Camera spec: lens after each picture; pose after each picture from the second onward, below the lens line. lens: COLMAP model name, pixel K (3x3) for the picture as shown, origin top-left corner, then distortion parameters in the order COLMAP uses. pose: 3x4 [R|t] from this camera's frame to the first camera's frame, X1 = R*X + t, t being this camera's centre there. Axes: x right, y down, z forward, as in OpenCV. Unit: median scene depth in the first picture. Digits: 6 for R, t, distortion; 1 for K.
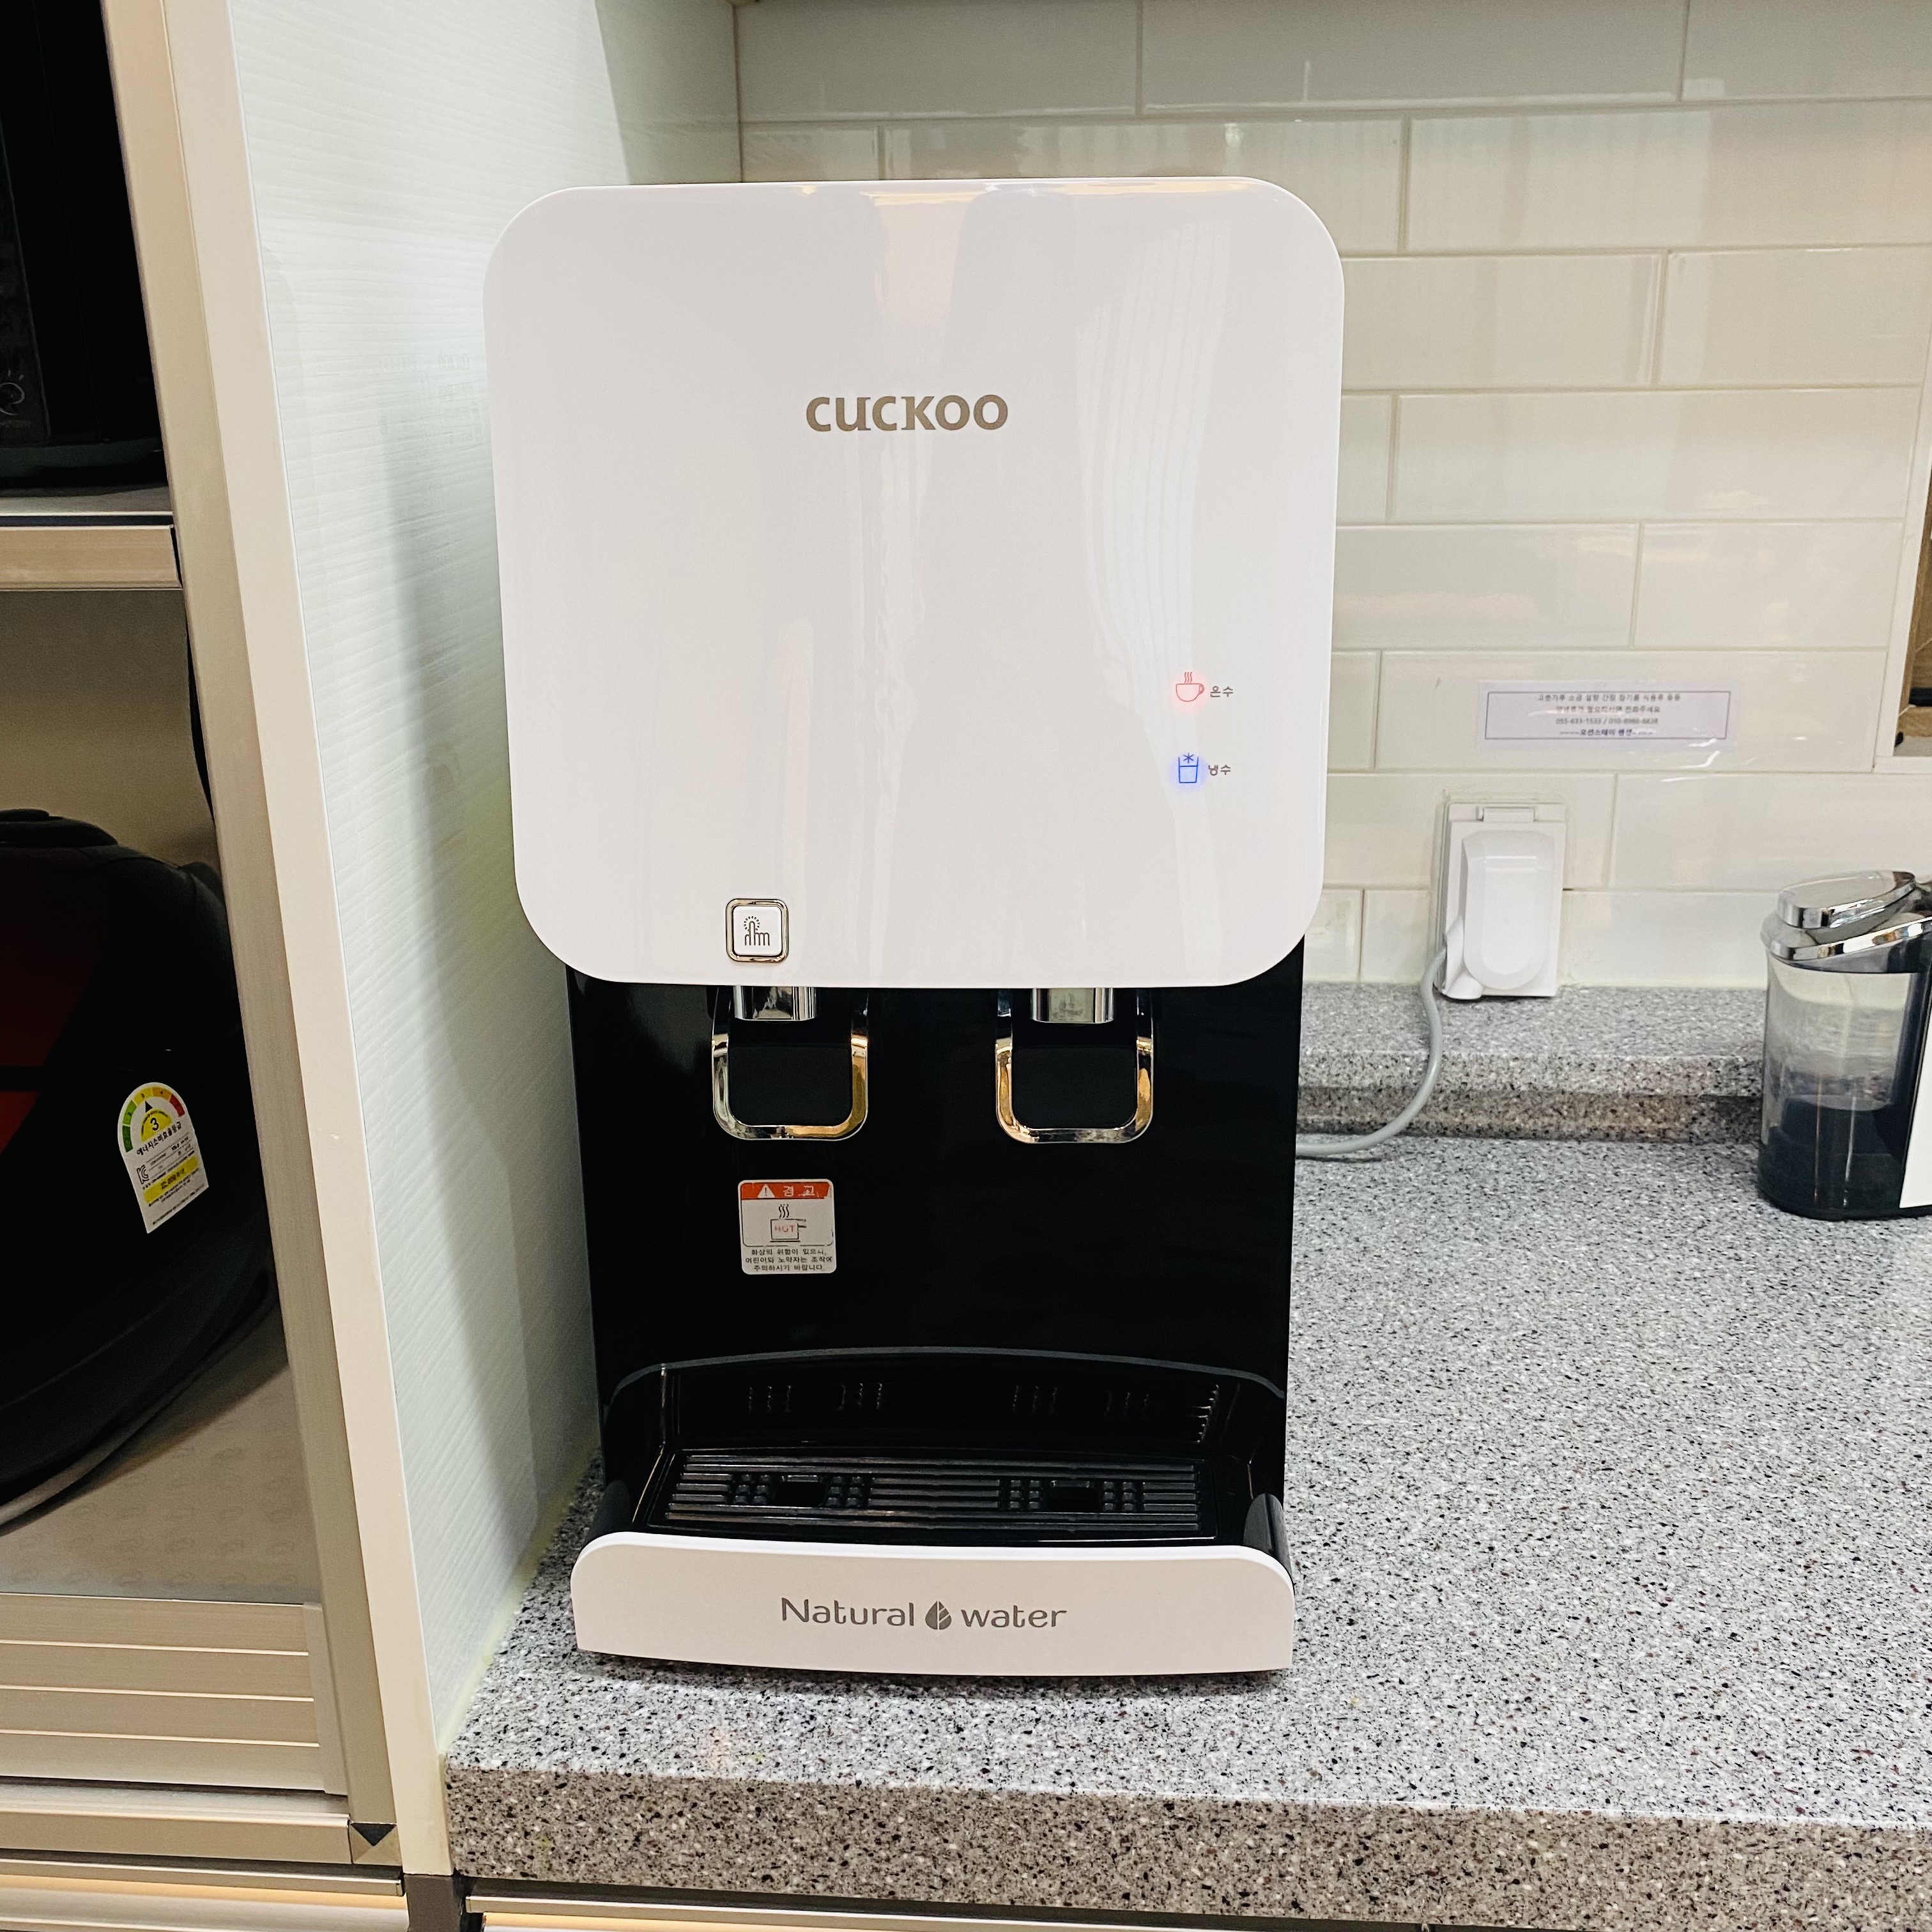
lens RADIAL K [[1975.0, 0, 964.7], [0, 1975.0, 970.1], [0, 0, 1]] dist [-0.023670, 0.000000]
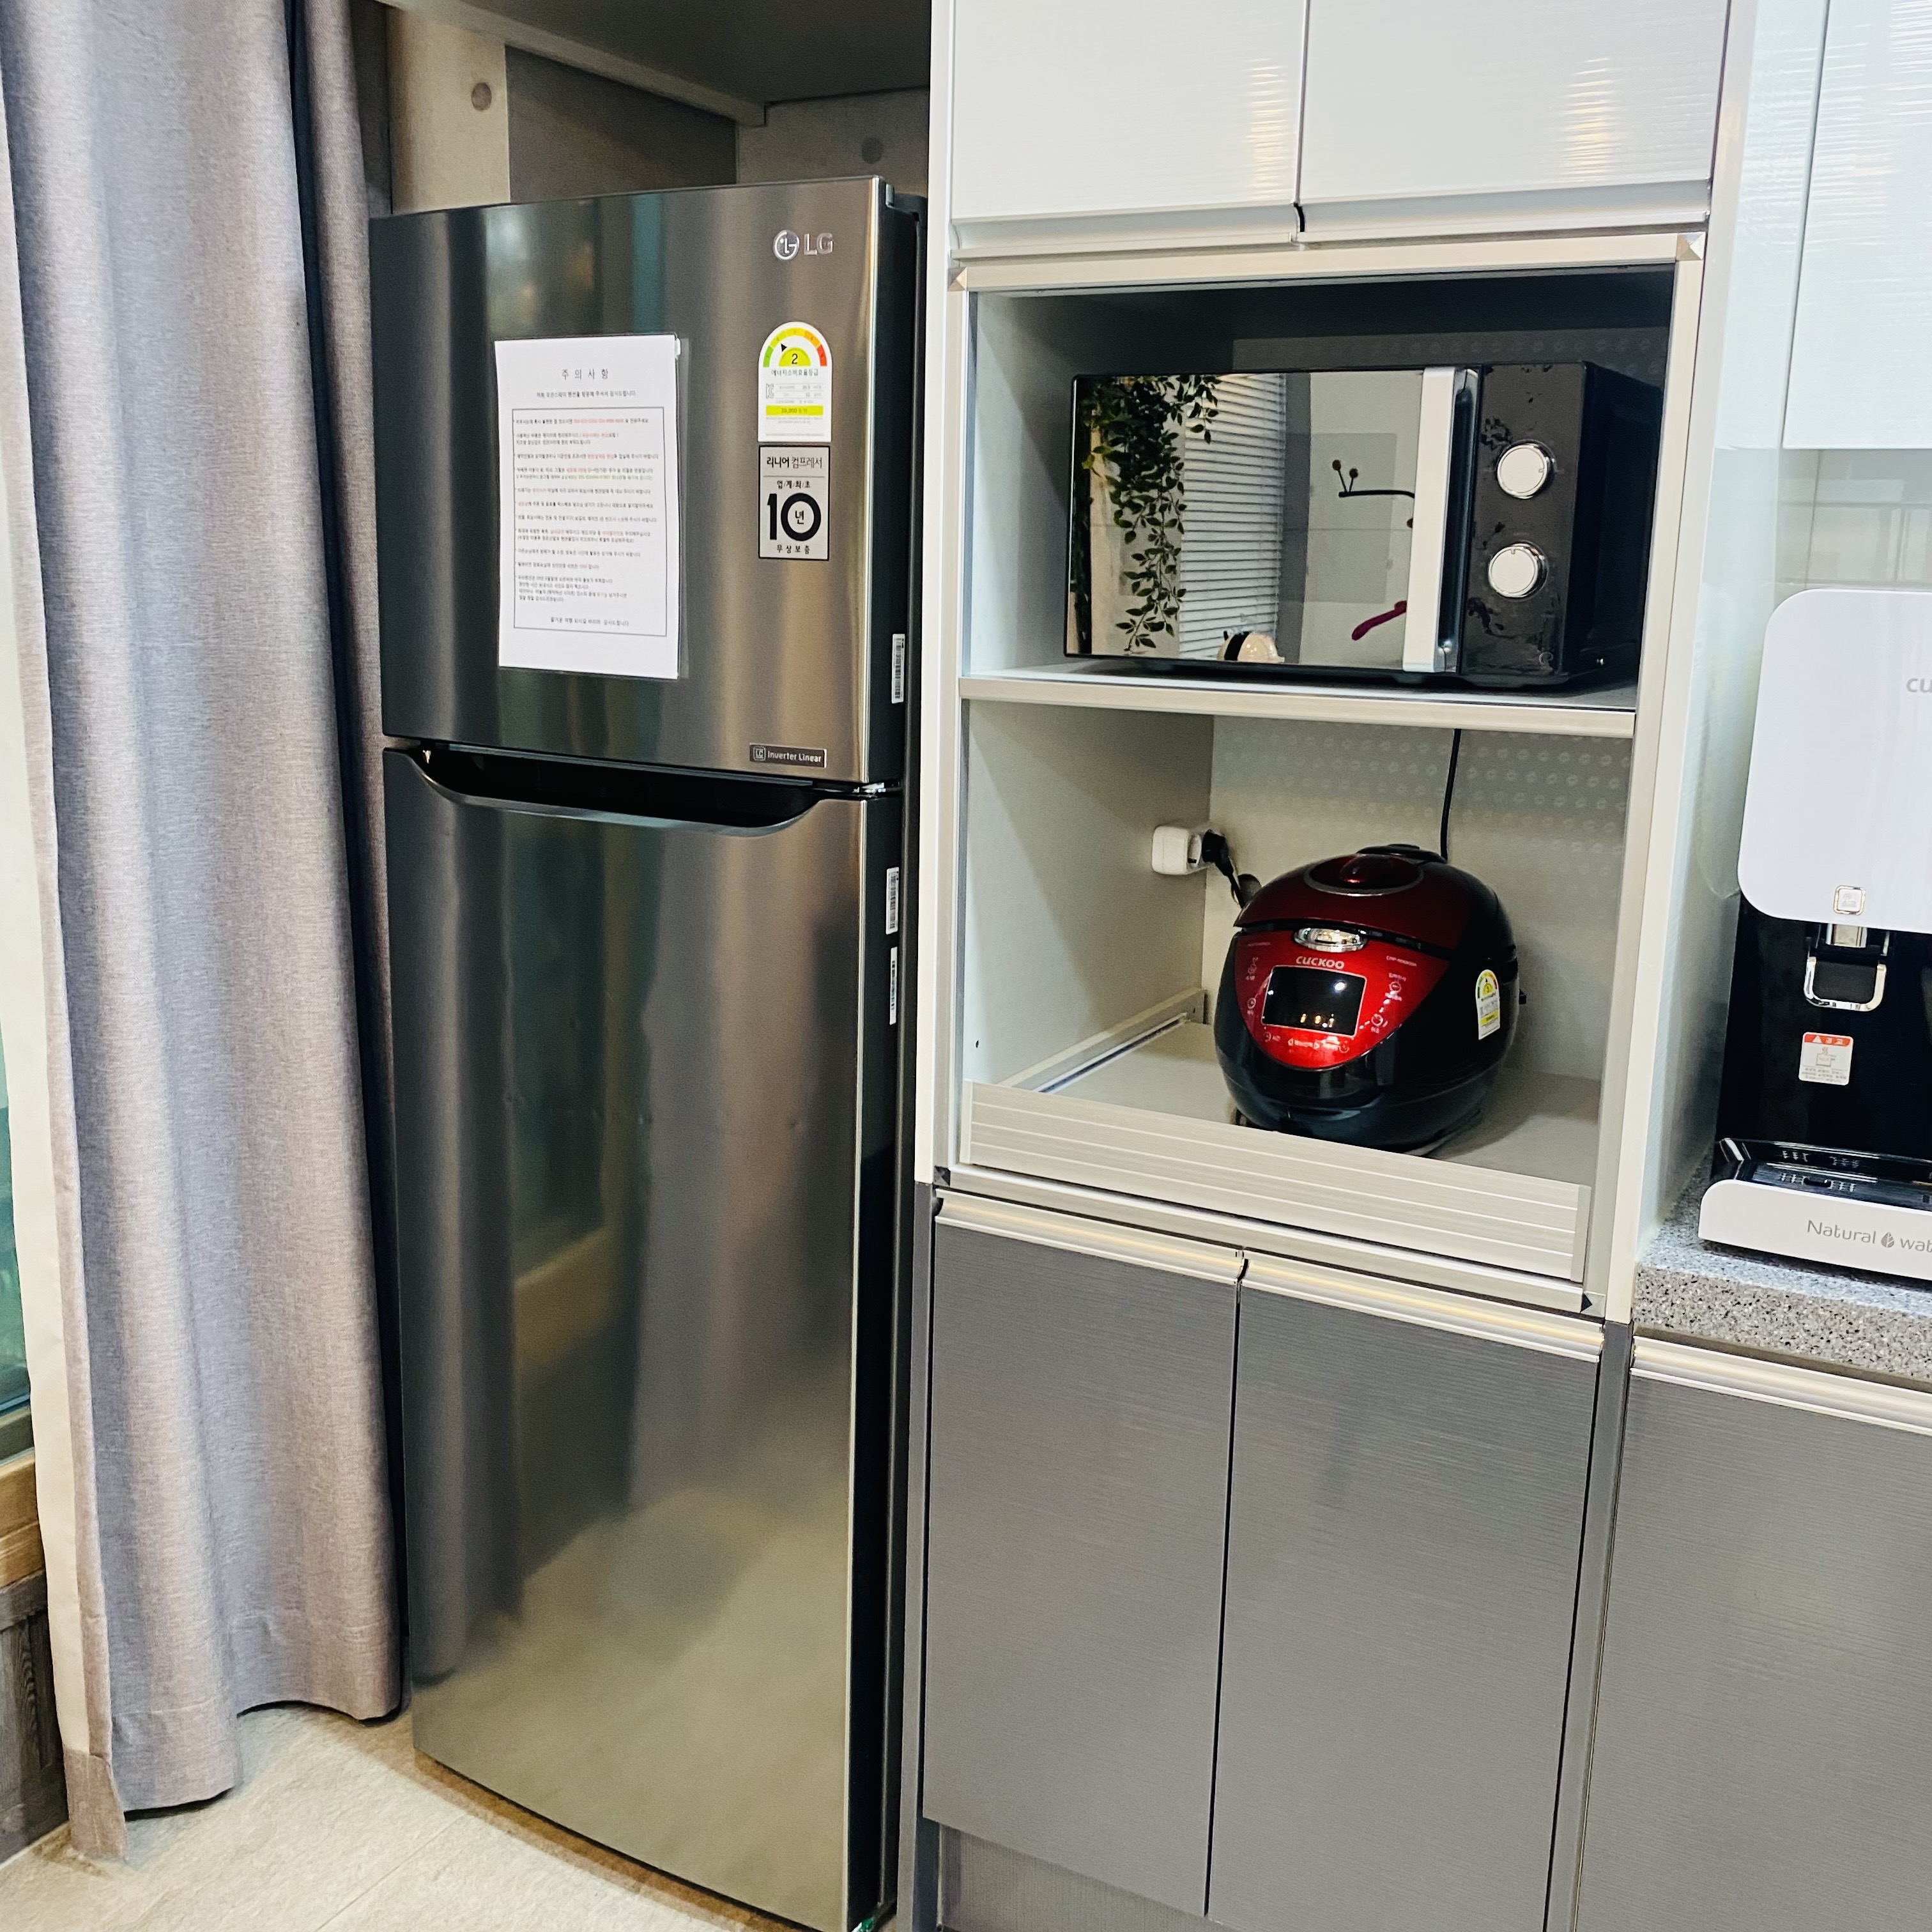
lens RADIAL K [[1975.0, 0, 964.3], [0, 1975.0, 952.3], [0, 0, 1]] dist [-0.023670, 0.000000]
pose [[0.915334, 0.114568, -0.386055, -0.141782], [-0.154285, 0.985296, -0.073408, 0.330631], [0.371968, 0.126755, 0.919550, -1.336043]]
